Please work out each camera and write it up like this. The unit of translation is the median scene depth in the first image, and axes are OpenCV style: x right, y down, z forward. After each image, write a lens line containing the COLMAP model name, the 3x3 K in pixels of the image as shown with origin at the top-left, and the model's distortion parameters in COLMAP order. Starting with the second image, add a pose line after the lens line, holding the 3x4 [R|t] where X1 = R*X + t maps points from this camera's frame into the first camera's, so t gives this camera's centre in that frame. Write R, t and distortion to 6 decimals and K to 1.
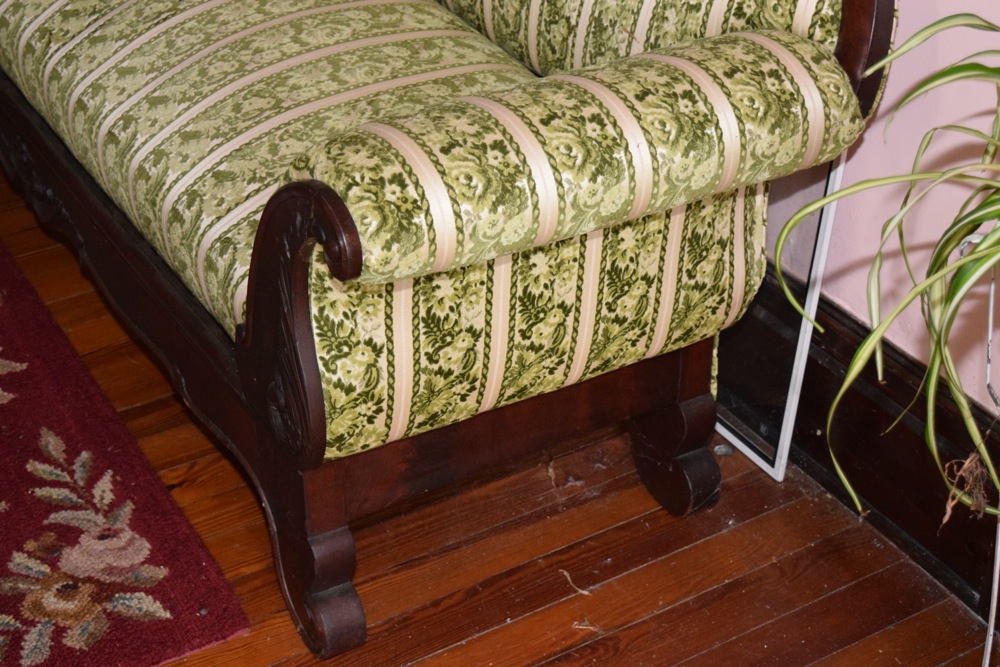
lens RADIAL K [[1694.5, 0, 500.0], [0, 1694.5, 333.5], [0, 0, 1]] dist [0.001961, 0.061432]
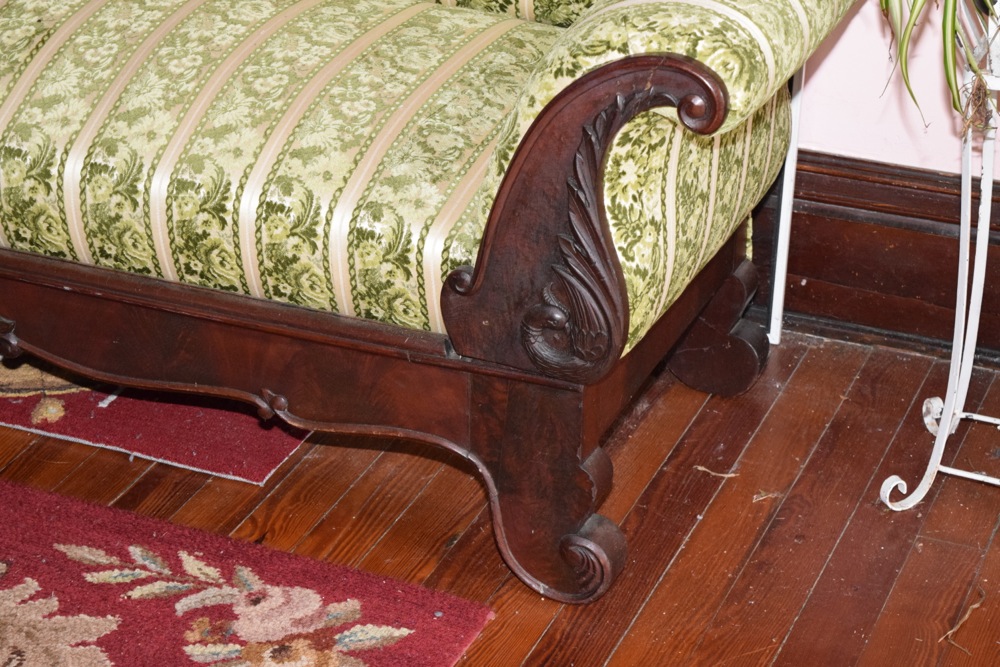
lens RADIAL K [[2257.3, 0, 500.0], [0, 2257.3, 333.5], [0, 0, 1]] dist [0.062040, 0.208394]
pose [[0.810691, -0.274280, 0.517253, -0.797453], [0.323287, 0.946288, -0.004908, 0.042159], [-0.488124, 0.171200, 0.855819, -0.082132]]
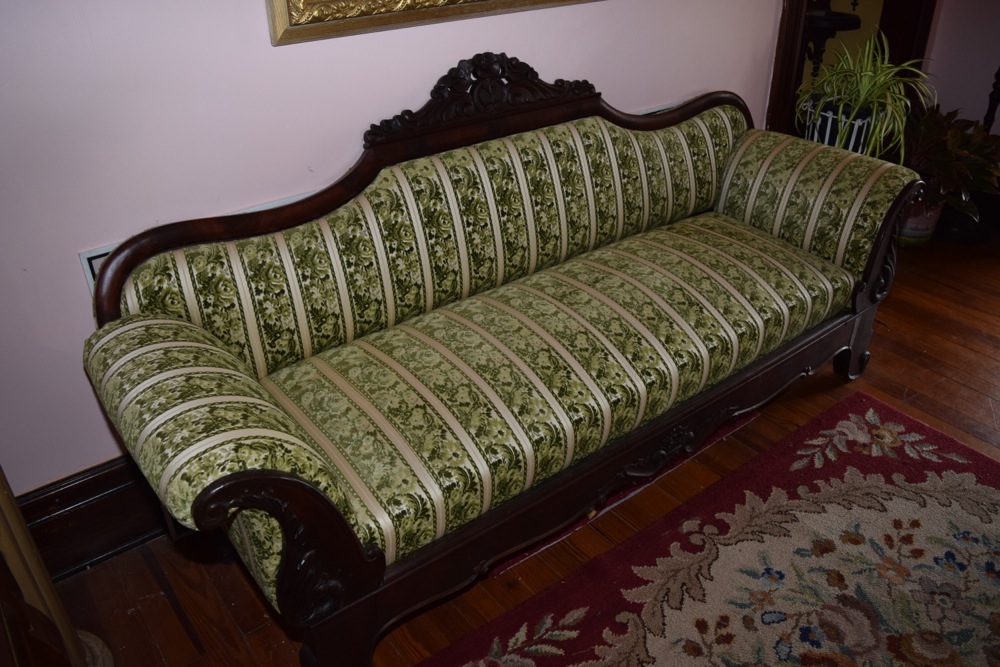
lens RADIAL K [[783.2, 0, 500.0], [0, 783.2, 333.5], [0, 0, 1]] dist [-0.093185, 0.011218]
pose [[-0.119126, -0.510598, 0.851527, -1.149097], [0.558877, 0.674382, 0.482562, -0.850582], [-0.820650, 0.533384, 0.205025, 1.265283]]
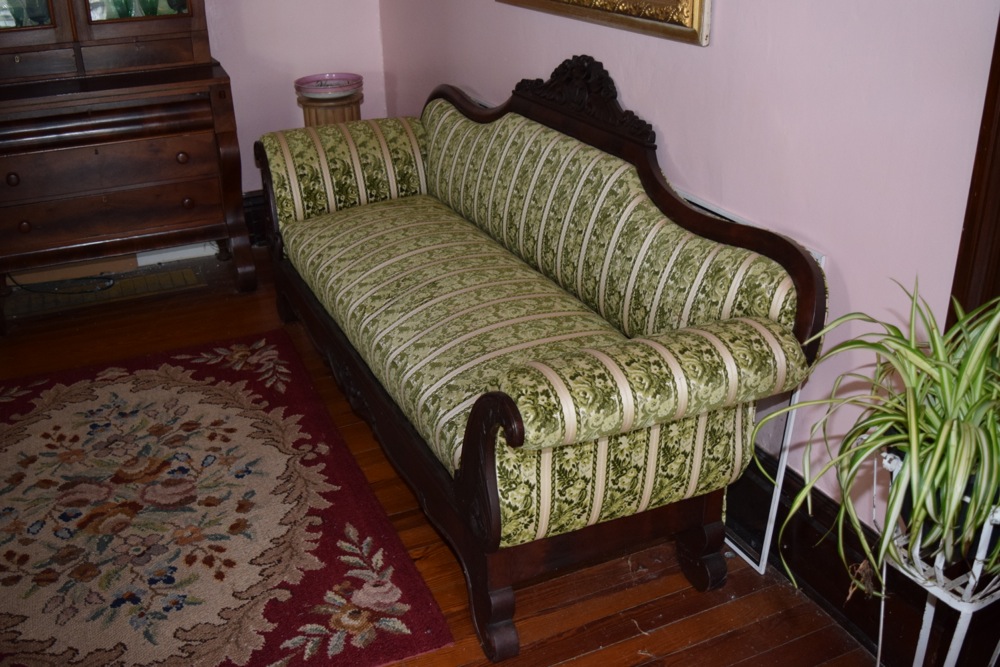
lens RADIAL K [[979.9, 0, 500.0], [0, 979.9, 333.5], [0, 0, 1]] dist [-0.077347, -0.002266]
pose [[0.992732, 0.027936, -0.117056, 0.010606], [-0.045188, 0.988040, -0.147431, 0.002997], [0.111537, 0.151649, 0.982121, -0.042943]]
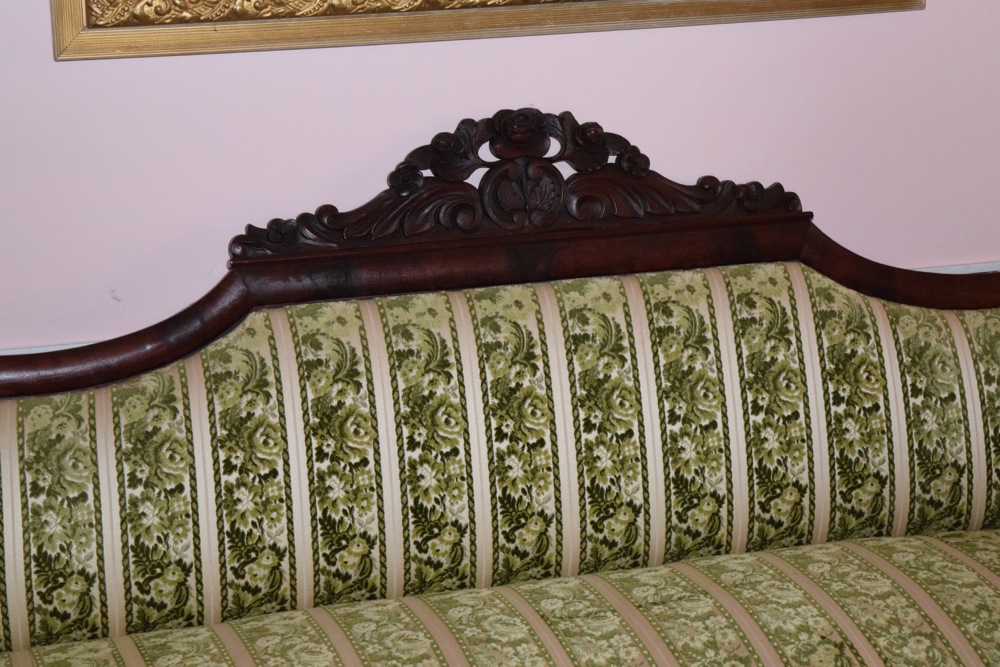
lens RADIAL K [[2257.3, 0, 500.0], [0, 2257.3, 333.5], [0, 0, 1]] dist [0.062040, 0.208394]
pose [[0.253059, -0.262552, 0.931143, -1.499693], [0.548532, 0.831752, 0.085451, -0.620019], [-0.796915, 0.489138, 0.354500, 0.840417]]
